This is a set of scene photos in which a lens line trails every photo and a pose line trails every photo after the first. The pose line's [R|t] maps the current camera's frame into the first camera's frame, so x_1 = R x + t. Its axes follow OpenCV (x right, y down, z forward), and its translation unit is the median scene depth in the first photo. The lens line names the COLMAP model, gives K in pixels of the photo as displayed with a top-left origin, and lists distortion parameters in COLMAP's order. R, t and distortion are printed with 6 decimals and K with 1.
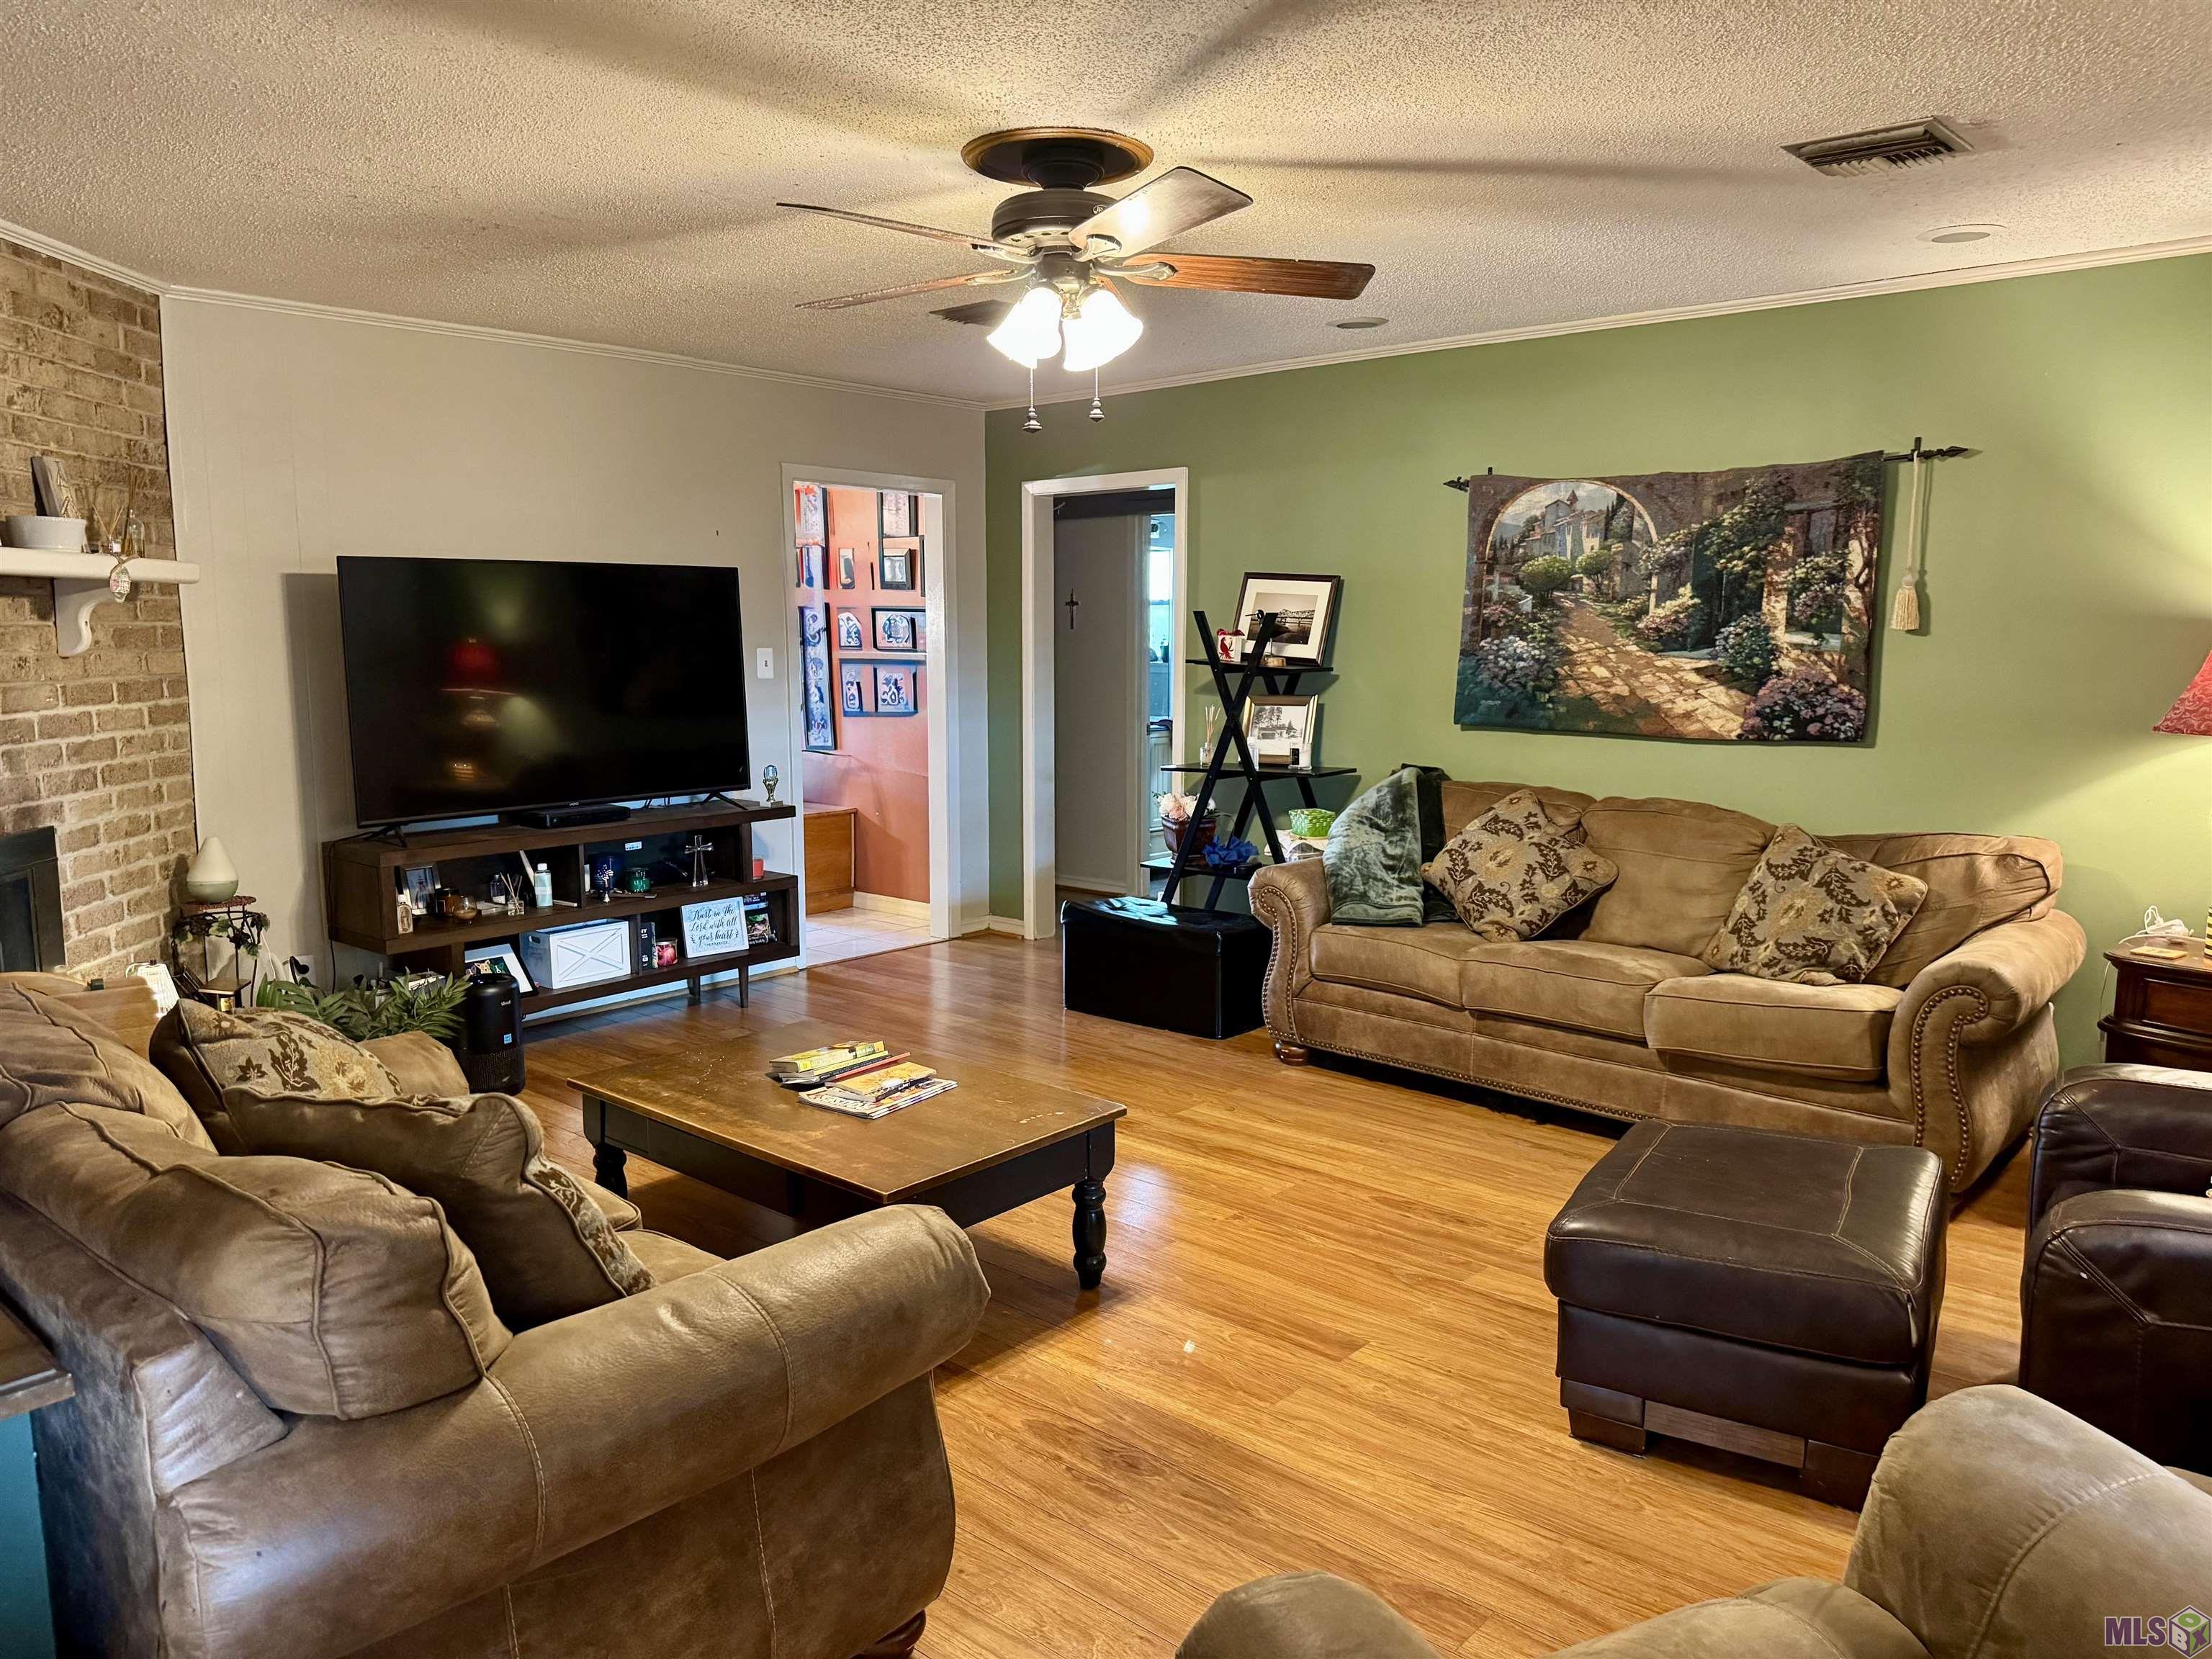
lens RADIAL K [[1565.7, 0, 1123.0], [0, 1565.7, 833.9], [0, 0, 1]] dist [0.028739, -0.019860]
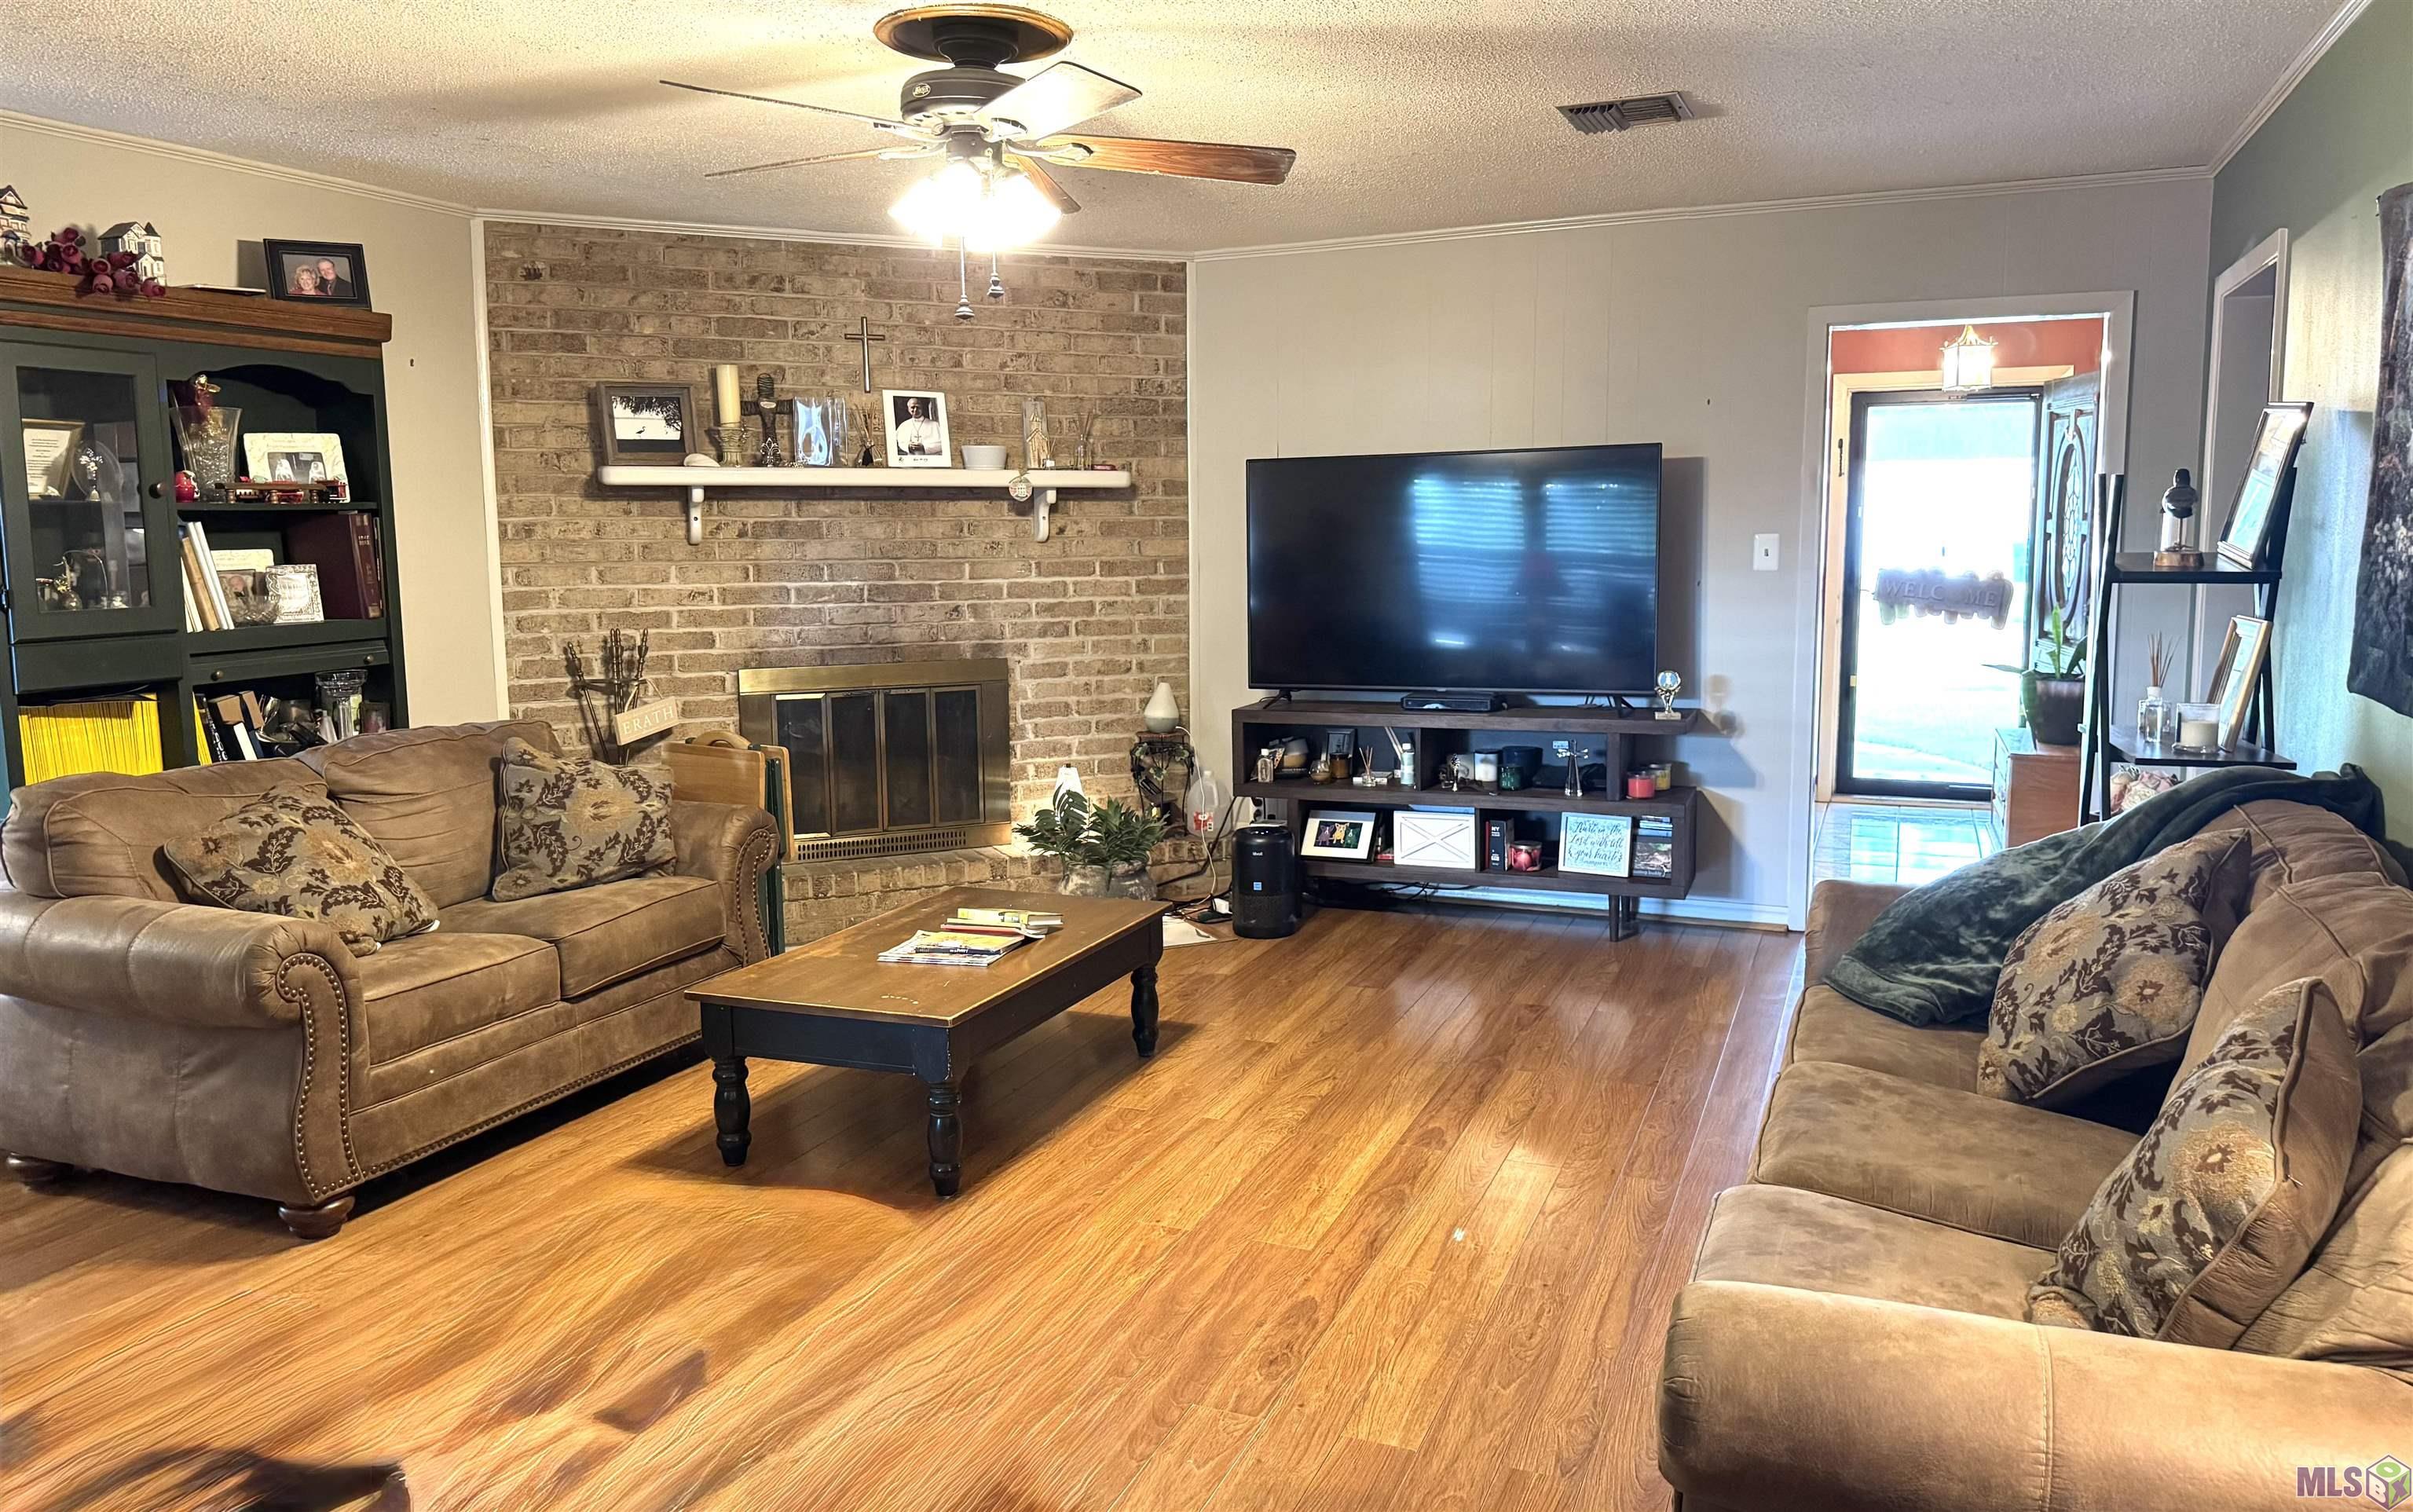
lens RADIAL K [[1659.7, 0, 1204.2], [0, 1659.7, 745.7], [0, 0, 1]] dist [0.035108, -0.001746]
pose [[0.330252, 0.121084, -0.936094, 0.763730], [-0.115988, 0.989428, 0.087062, -0.074360], [0.936739, 0.079823, 0.340804, 0.617760]]
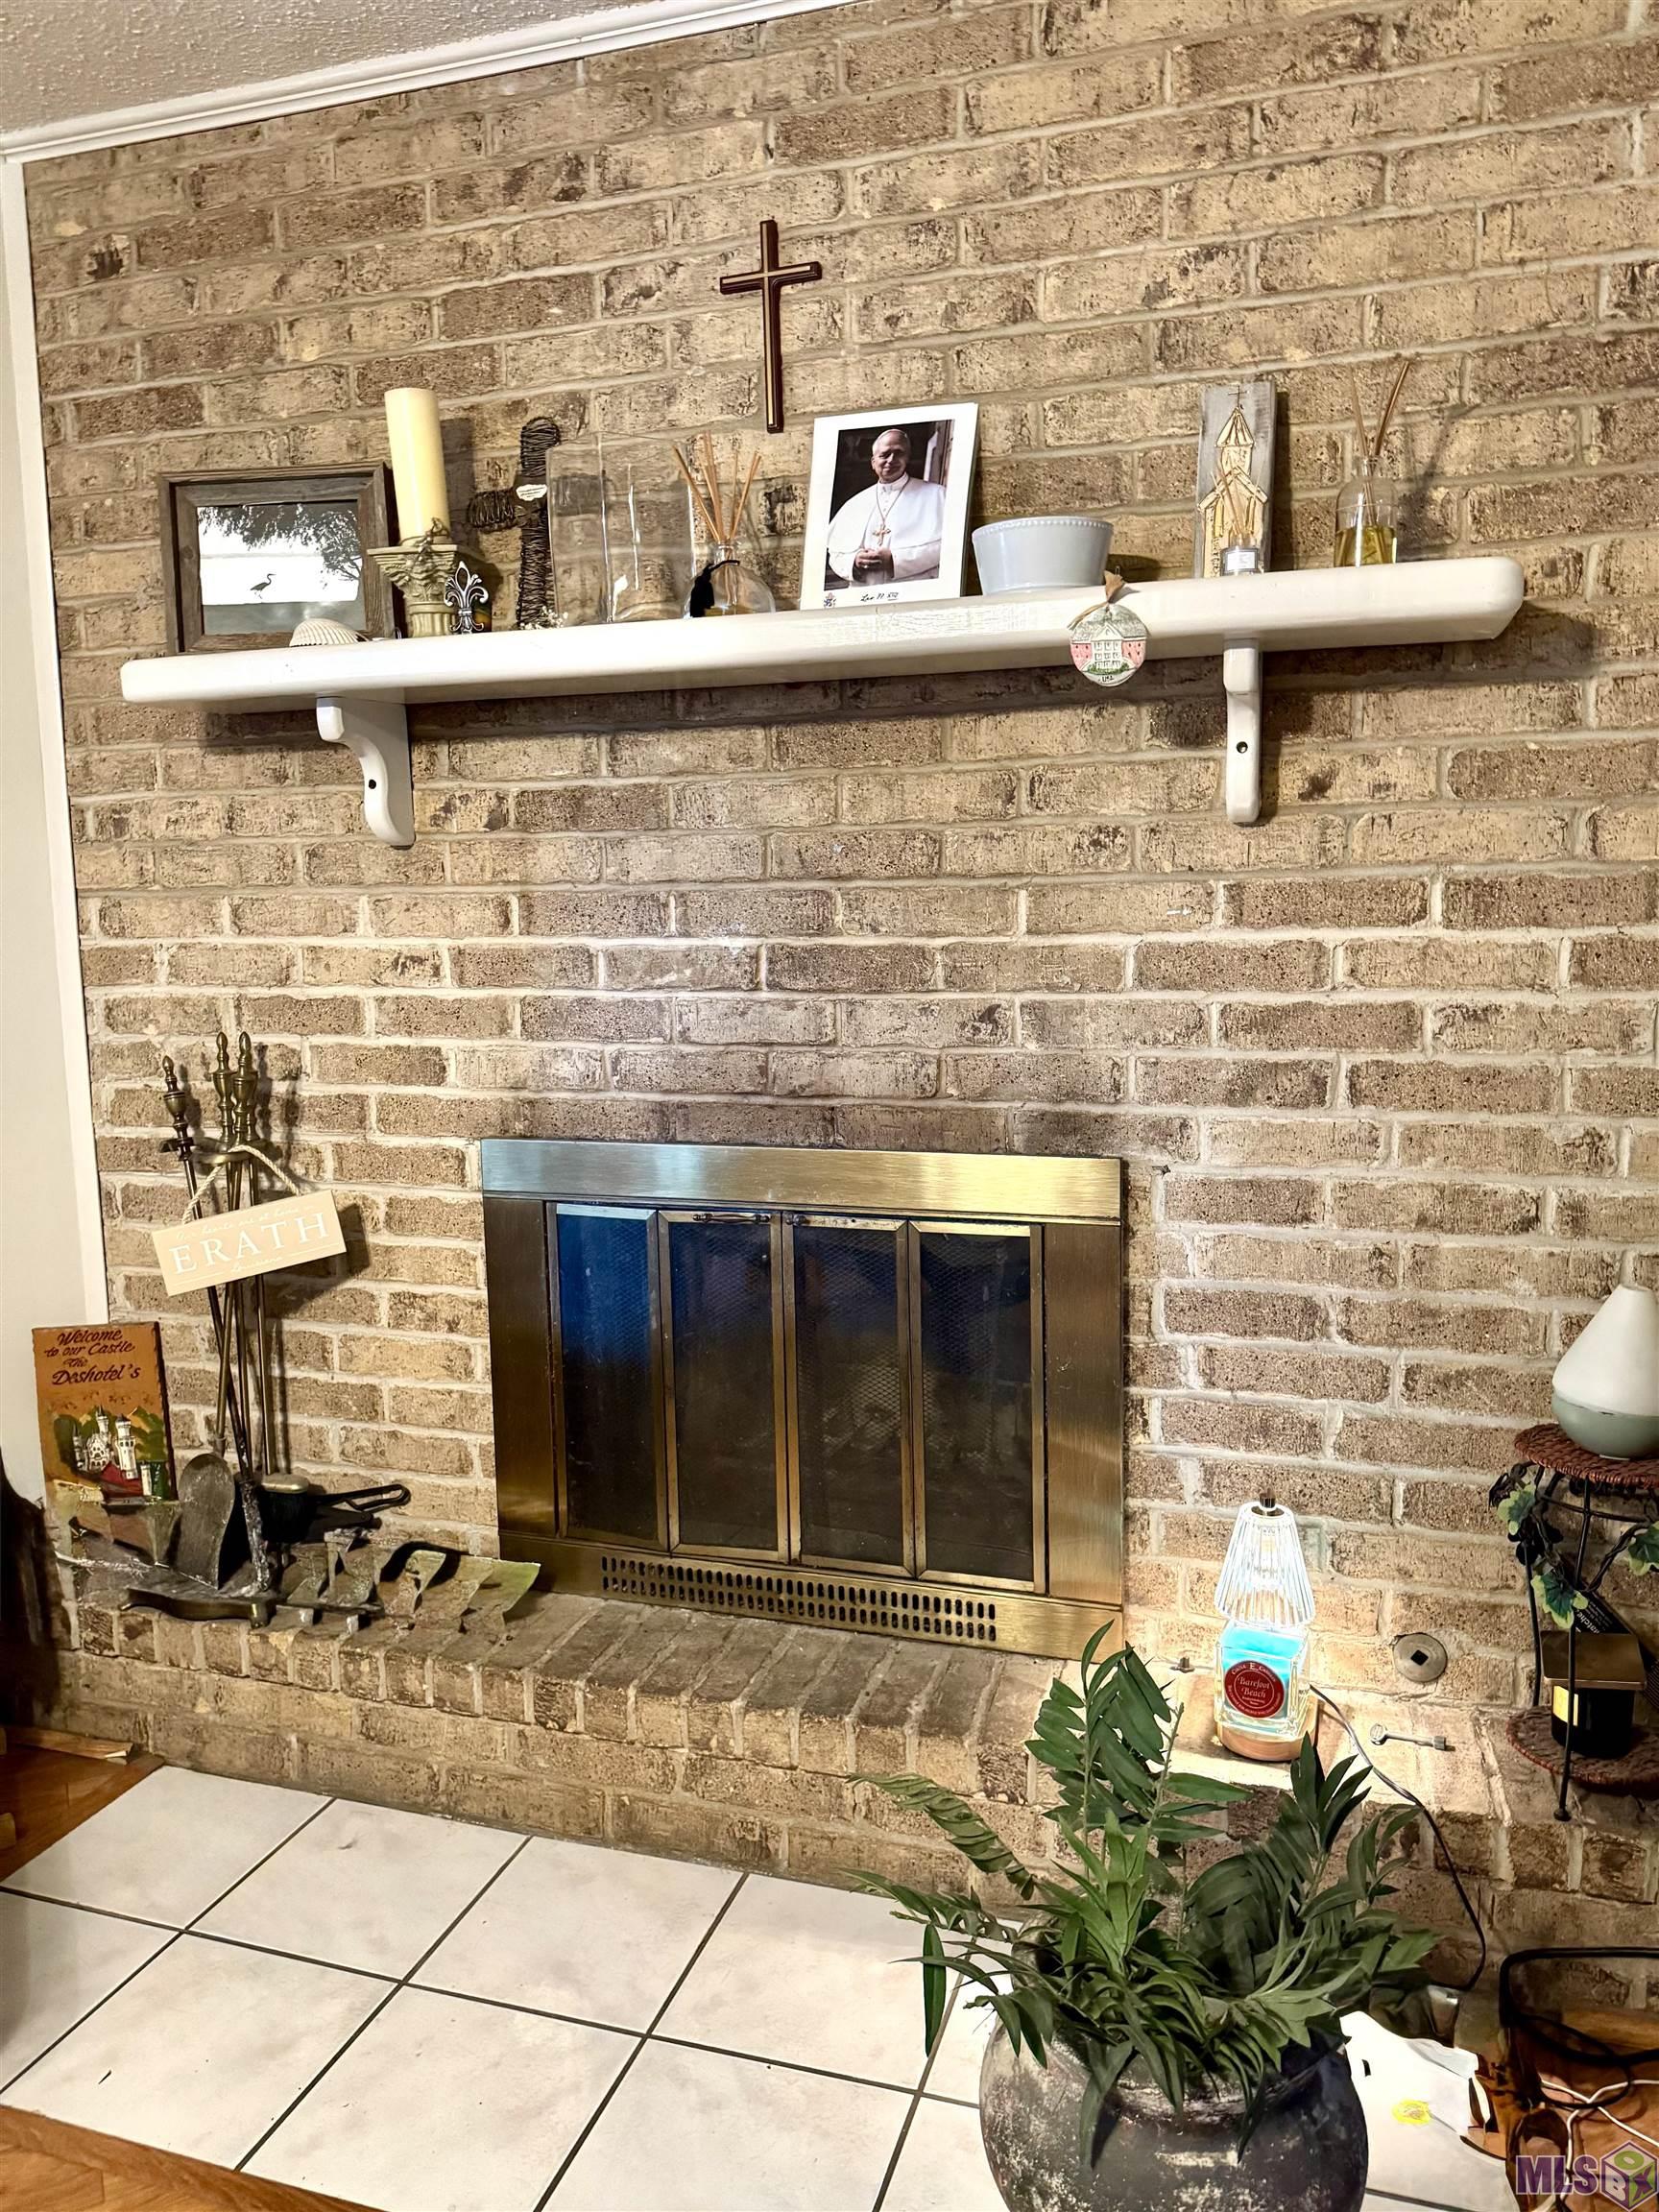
lens RADIAL K [[1565.7, 0, 809.0], [0, 1565.7, 1127.2], [0, 0, 1]] dist [0.028739, -0.019860]
pose [[-0.357655, 0.120379, -0.926062, -0.165967], [-0.113750, 0.978657, 0.171147, -0.084445], [0.926900, 0.166552, -0.336329, 1.009191]]
